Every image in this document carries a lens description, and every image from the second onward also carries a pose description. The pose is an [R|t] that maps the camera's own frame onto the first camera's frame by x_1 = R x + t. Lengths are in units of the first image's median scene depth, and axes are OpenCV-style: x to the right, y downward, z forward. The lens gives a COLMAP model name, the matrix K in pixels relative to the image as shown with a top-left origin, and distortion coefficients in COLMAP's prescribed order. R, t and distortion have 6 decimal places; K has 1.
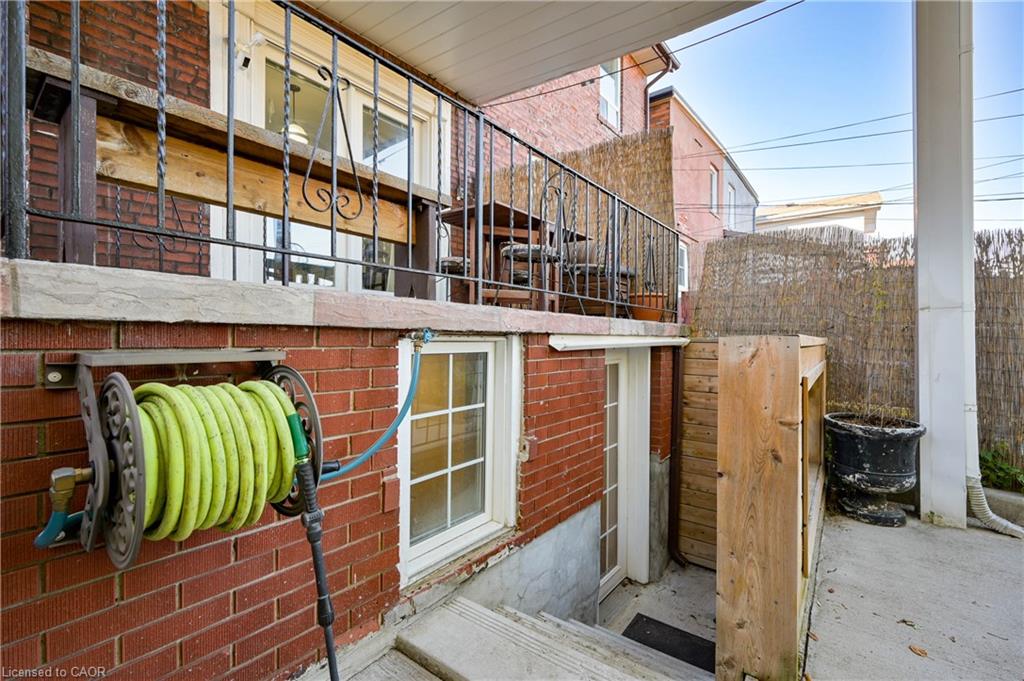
lens RADIAL K [[450.3, 0, 513.2], [0, 450.3, 338.7], [0, 0, 1]] dist [-0.000614, -0.000642]
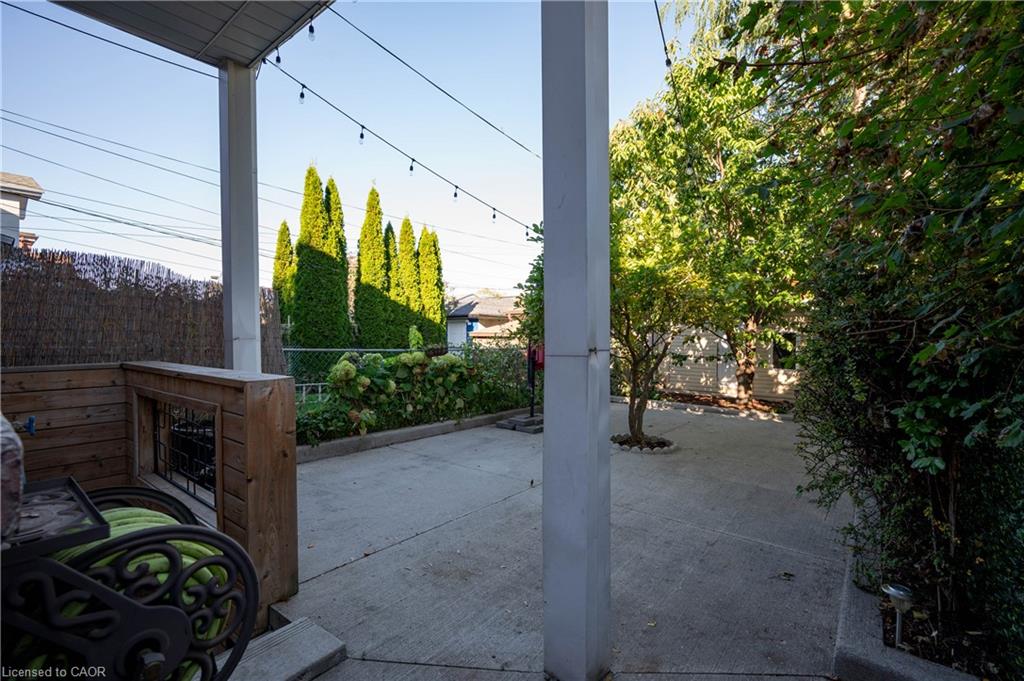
lens RADIAL K [[450.3, 0, 510.8], [0, 450.3, 339.5], [0, 0, 1]] dist [-0.000614, -0.000642]
pose [[0.011139, -0.023877, 0.999653, -0.472927], [0.003693, 0.999709, 0.023838, -0.085484], [-0.999931, 0.003427, 0.011224, 0.088746]]
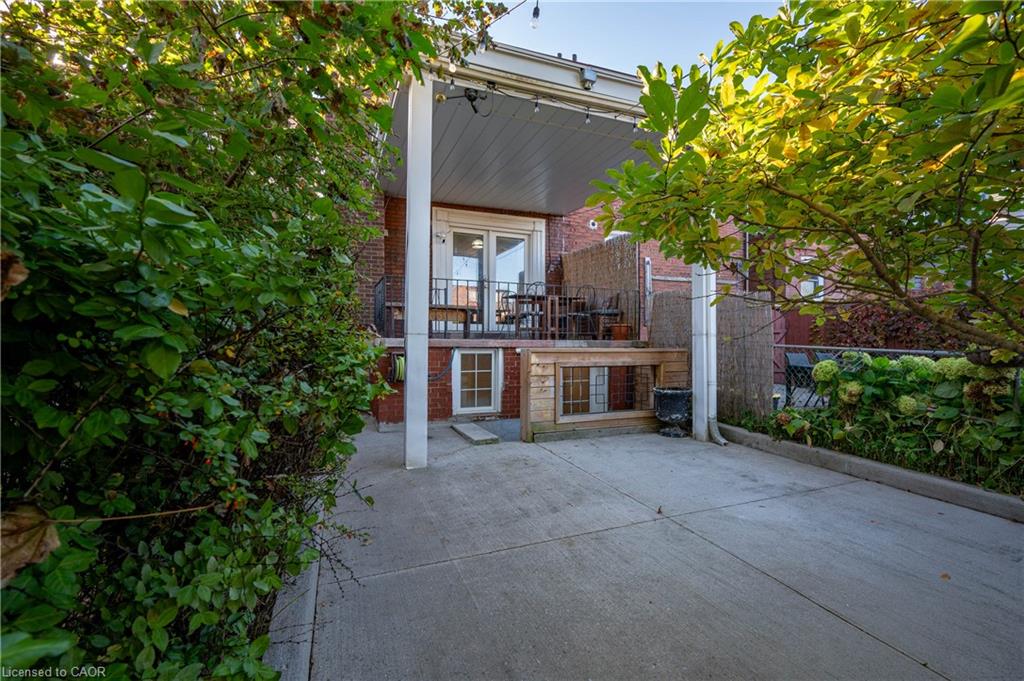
lens RADIAL K [[450.3, 0, 511.4], [0, 450.3, 338.2], [0, 0, 1]] dist [-0.000614, -0.000642]
pose [[0.860913, -0.012269, -0.508604, 1.112838], [0.004016, 0.999842, -0.017321, -0.015001], [0.508736, 0.012869, 0.860826, -1.078126]]
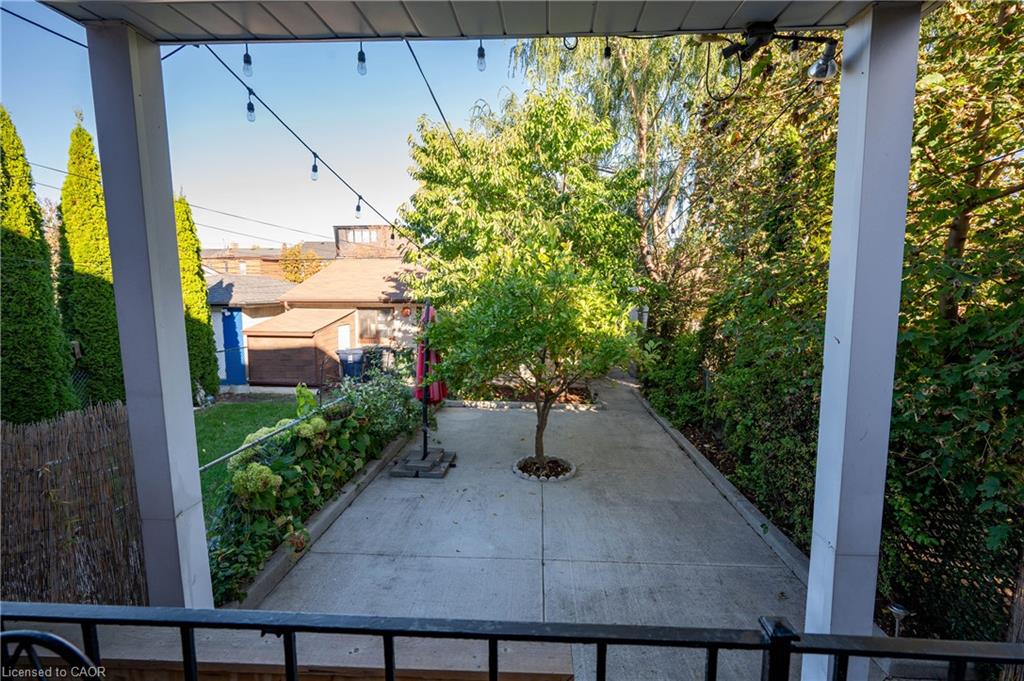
lens RADIAL K [[450.3, 0, 516.4], [0, 450.3, 338.5], [0, 0, 1]] dist [-0.000614, -0.000642]
pose [[-0.574476, -0.108487, 0.811300, -0.131800], [-0.007218, 0.991811, 0.127513, -0.472539], [-0.818490, 0.067397, -0.570554, 0.842246]]
